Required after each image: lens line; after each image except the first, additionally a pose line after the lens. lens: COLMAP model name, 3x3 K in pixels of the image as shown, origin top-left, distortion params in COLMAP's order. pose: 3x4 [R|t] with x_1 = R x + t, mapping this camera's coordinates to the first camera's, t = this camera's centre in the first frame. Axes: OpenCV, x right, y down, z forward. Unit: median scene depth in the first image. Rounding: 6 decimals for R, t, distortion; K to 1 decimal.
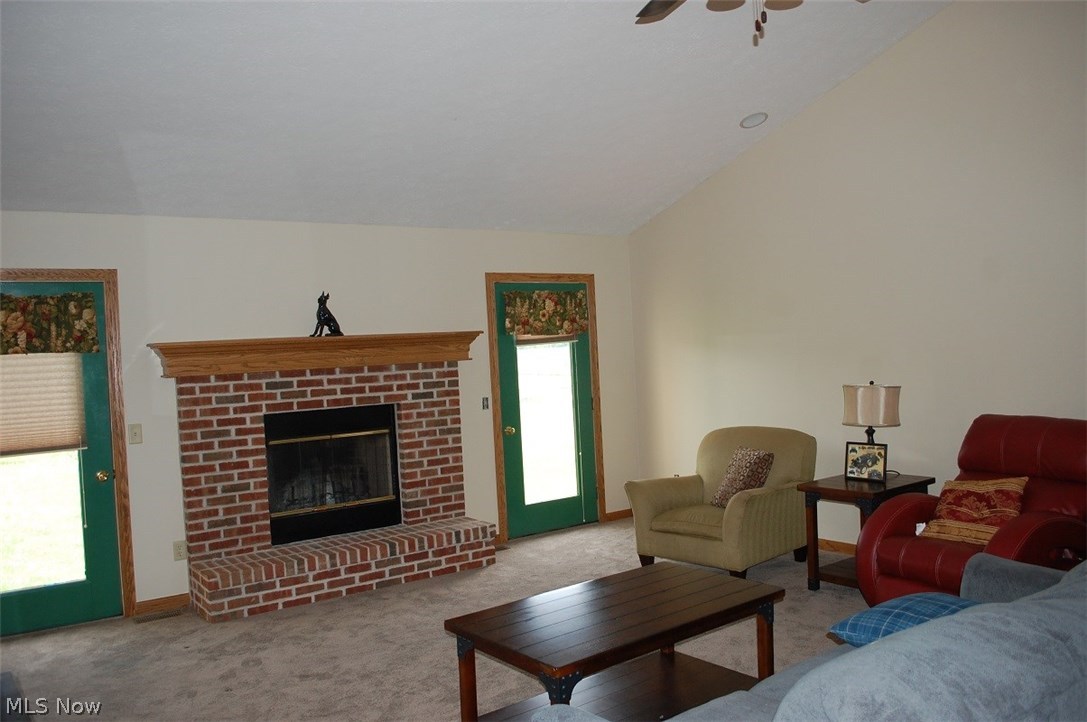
lens RADIAL K [[868.7, 0, 548.5], [0, 868.7, 359.0], [0, 0, 1]] dist [-0.082124, 0.007681]
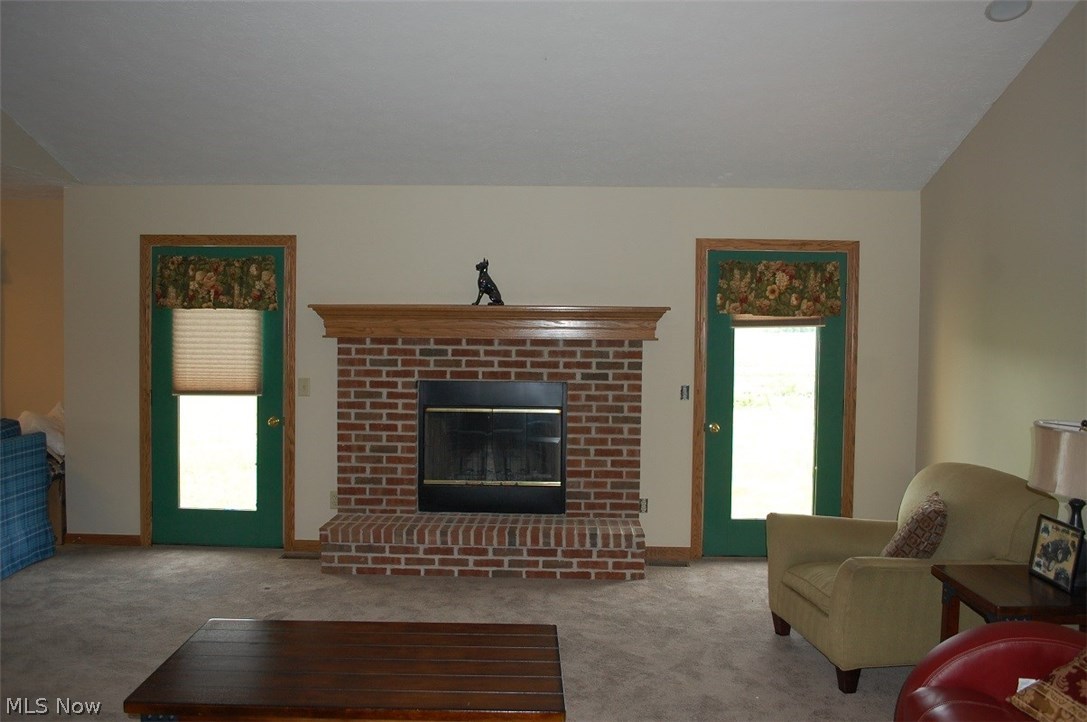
lens RADIAL K [[868.7, 0, 548.5], [0, 868.7, 359.0], [0, 0, 1]] dist [-0.082124, 0.007681]
pose [[0.790885, 0.079218, -0.606816, 0.399144], [-0.058277, 0.996829, 0.054178, -0.023899], [0.609184, -0.007485, 0.792993, 0.293132]]
